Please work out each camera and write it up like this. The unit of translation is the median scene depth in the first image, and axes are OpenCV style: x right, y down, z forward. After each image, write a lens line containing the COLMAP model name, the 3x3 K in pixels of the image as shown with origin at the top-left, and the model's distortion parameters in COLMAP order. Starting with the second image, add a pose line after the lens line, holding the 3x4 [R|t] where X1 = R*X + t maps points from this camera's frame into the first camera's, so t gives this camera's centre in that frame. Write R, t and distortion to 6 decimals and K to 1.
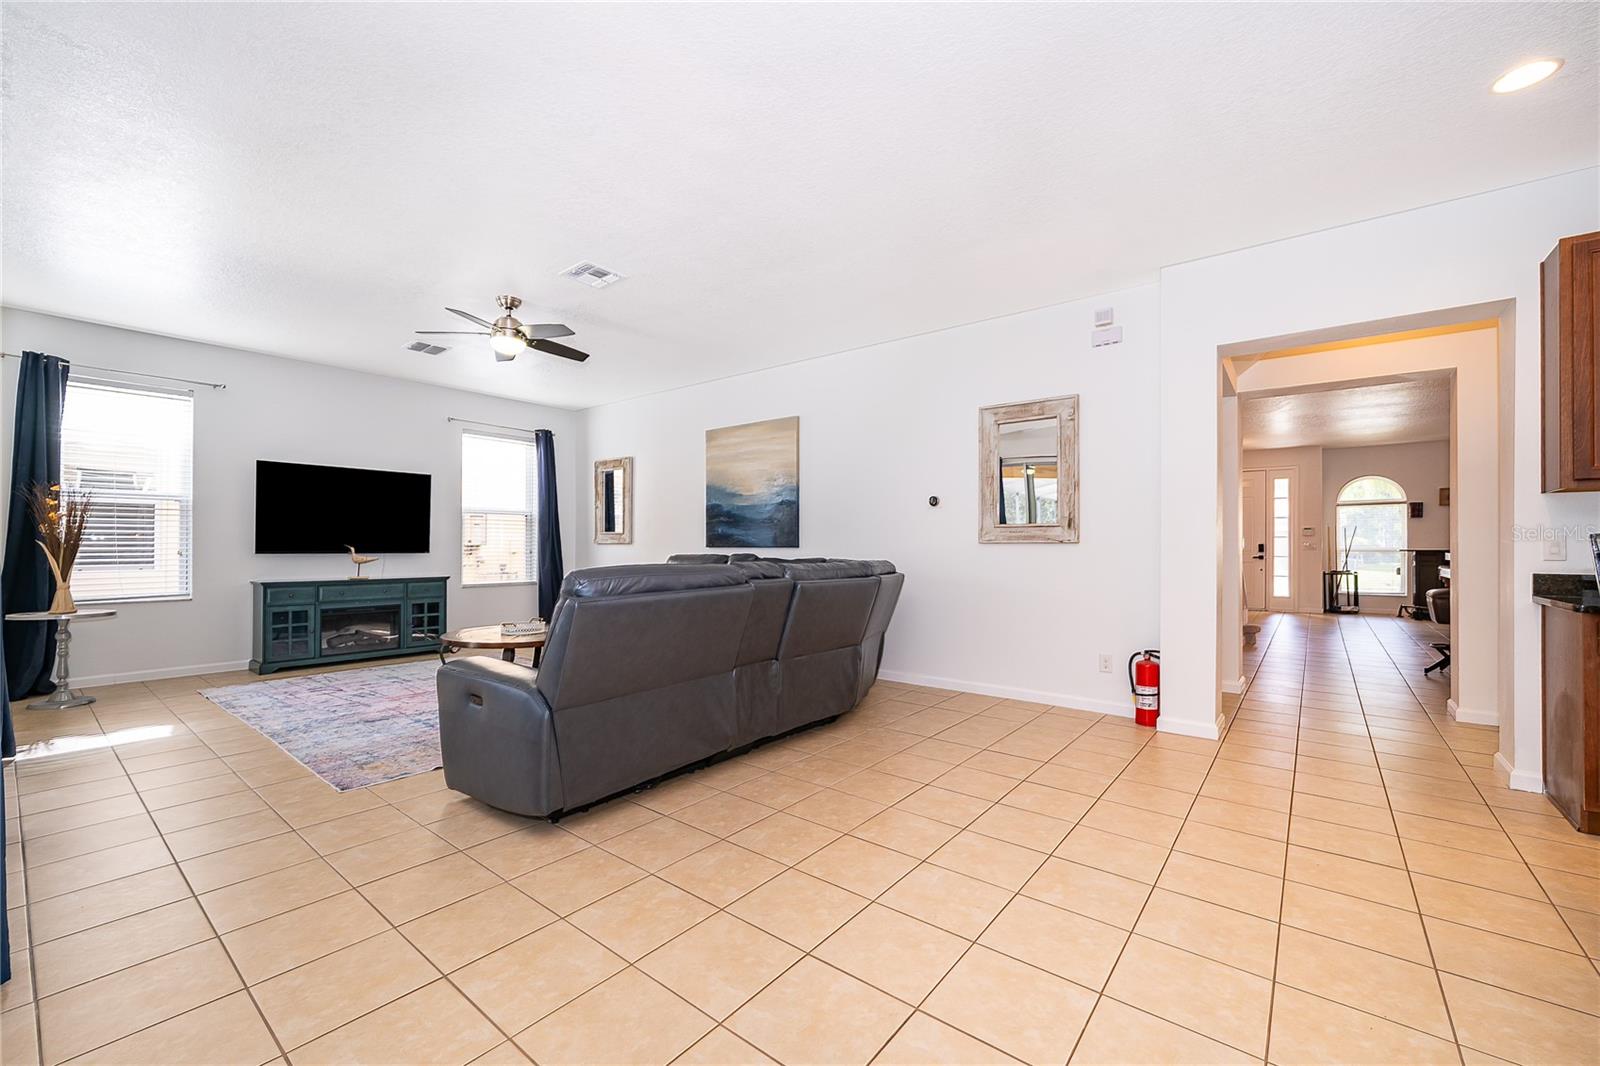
lens RADIAL K [[642.7, 0, 798.1], [0, 642.7, 541.5], [0, 0, 1]] dist [0.002025, -0.000820]
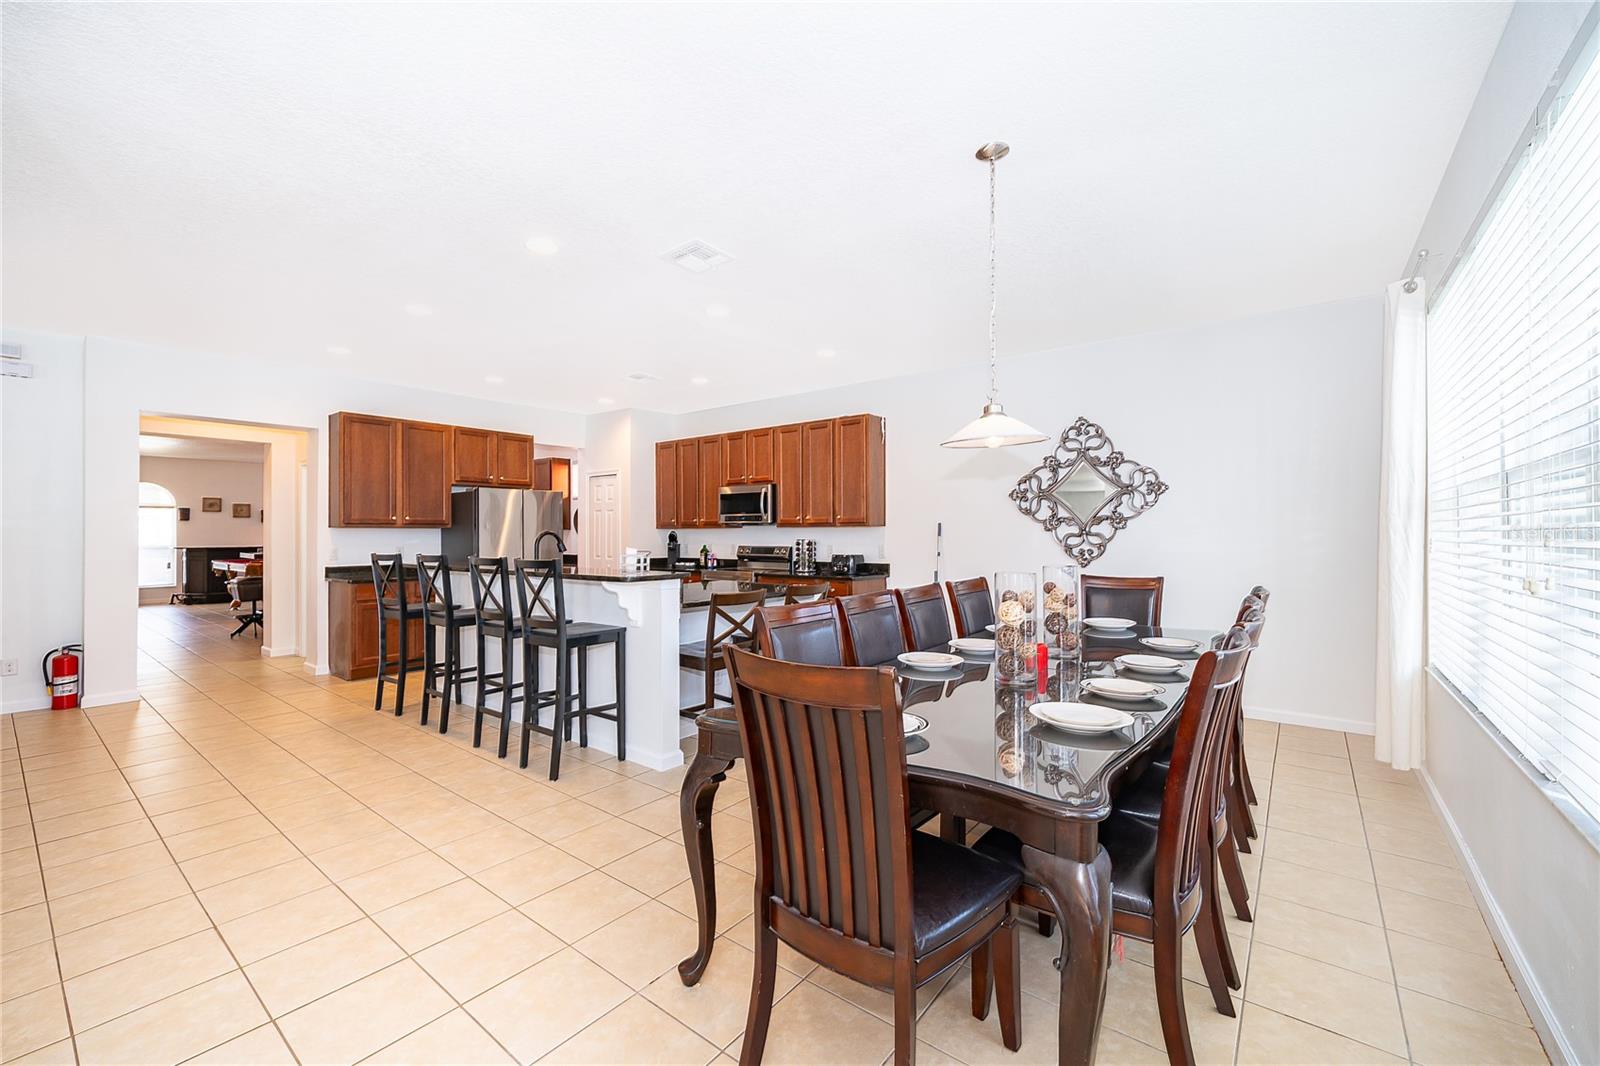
lens RADIAL K [[642.7, 0, 785.5], [0, 642.7, 535.7], [0, 0, 1]] dist [0.002025, -0.000820]
pose [[0.002237, -0.003837, 0.999990, -0.425887], [-0.002421, 0.999990, 0.003842, -0.028371], [-0.999995, -0.002429, 0.002228, -0.219980]]
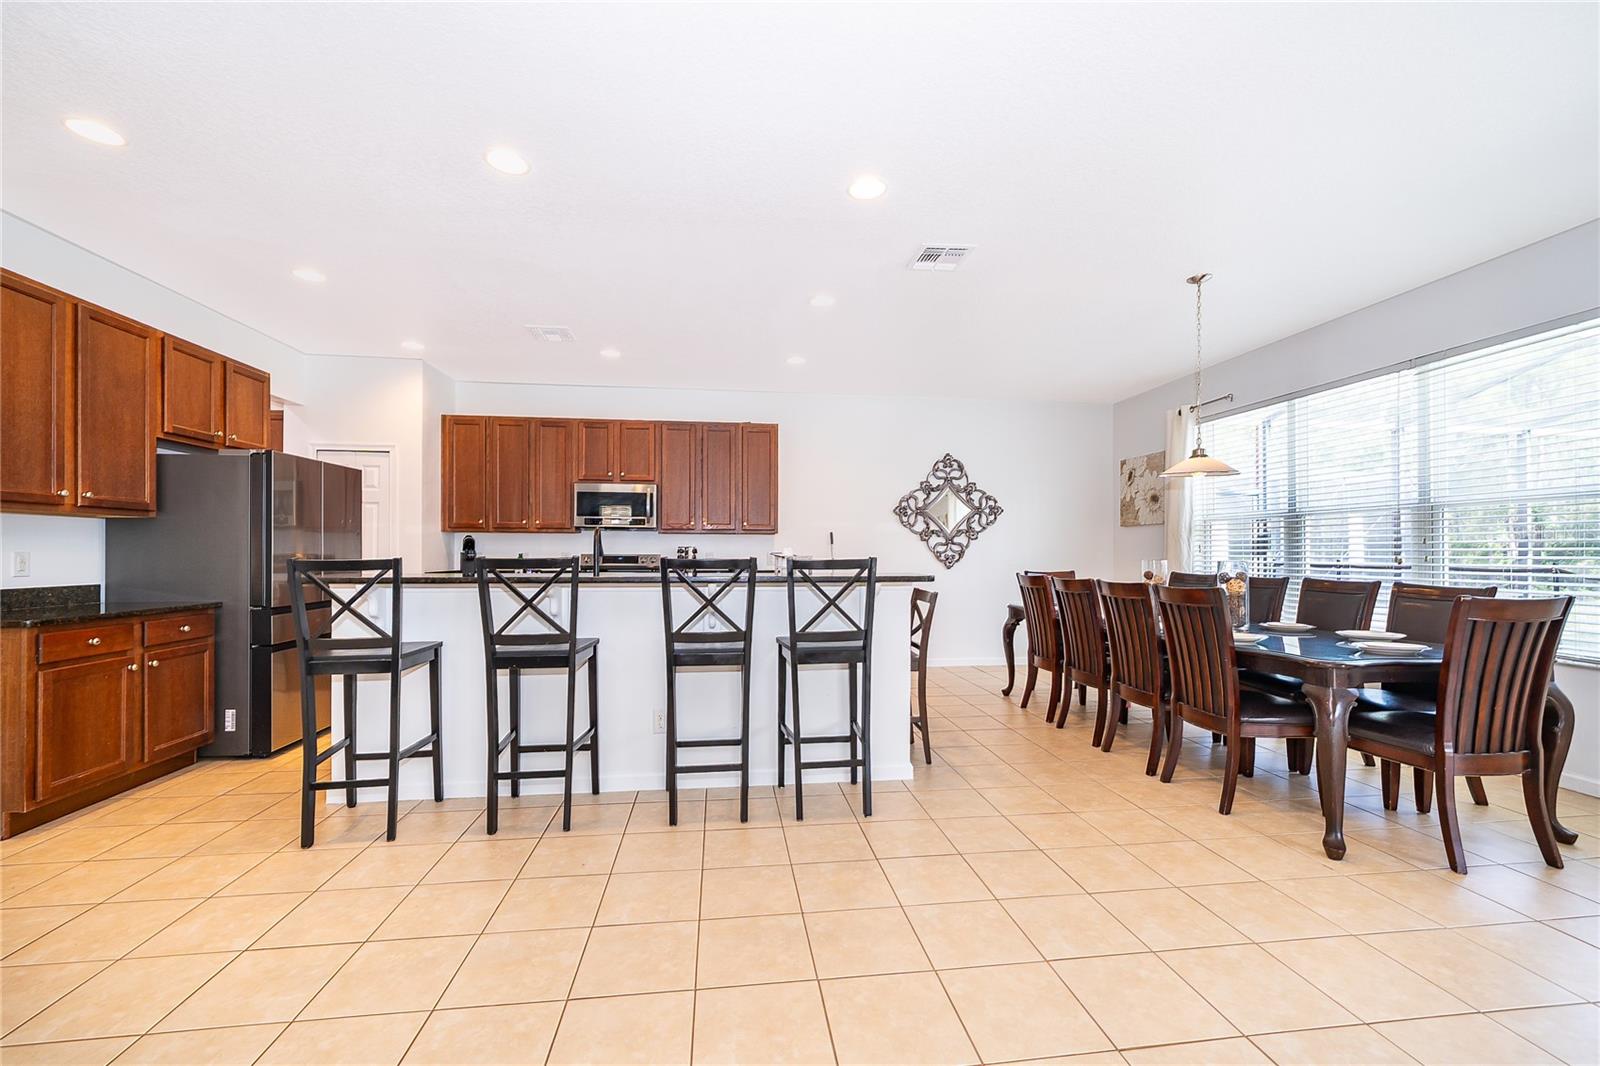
lens RADIAL K [[642.7, 0, 792.2], [0, 642.7, 548.8], [0, 0, 1]] dist [0.002025, -0.000820]
pose [[-0.706459, 0.000474, 0.707754, -0.174883], [-0.008748, 0.999918, -0.009401, -0.006706], [-0.707700, -0.012833, -0.706396, 0.345487]]
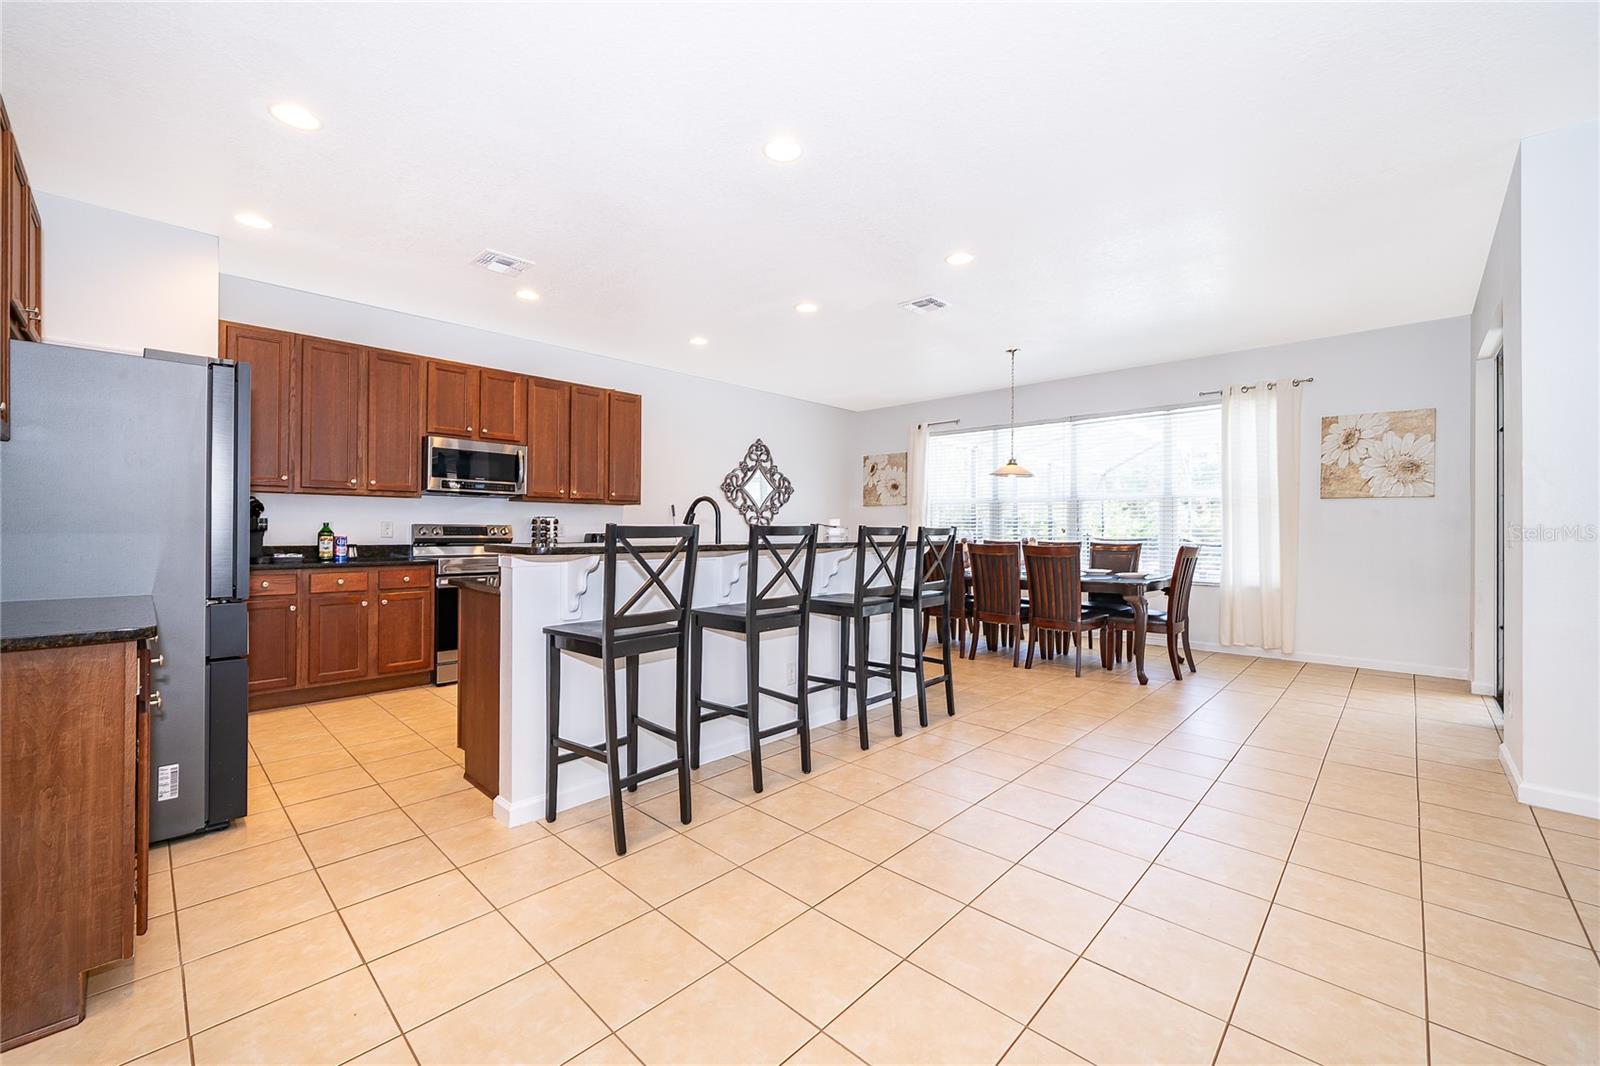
lens RADIAL K [[642.7, 0, 794.6], [0, 642.7, 525.3], [0, 0, 1]] dist [0.002025, -0.000820]
pose [[-0.995320, -0.006768, 0.096400, 0.214436], [-0.008058, 0.999883, -0.012994, 0.003359], [-0.096301, -0.013710, -0.995258, 0.630369]]
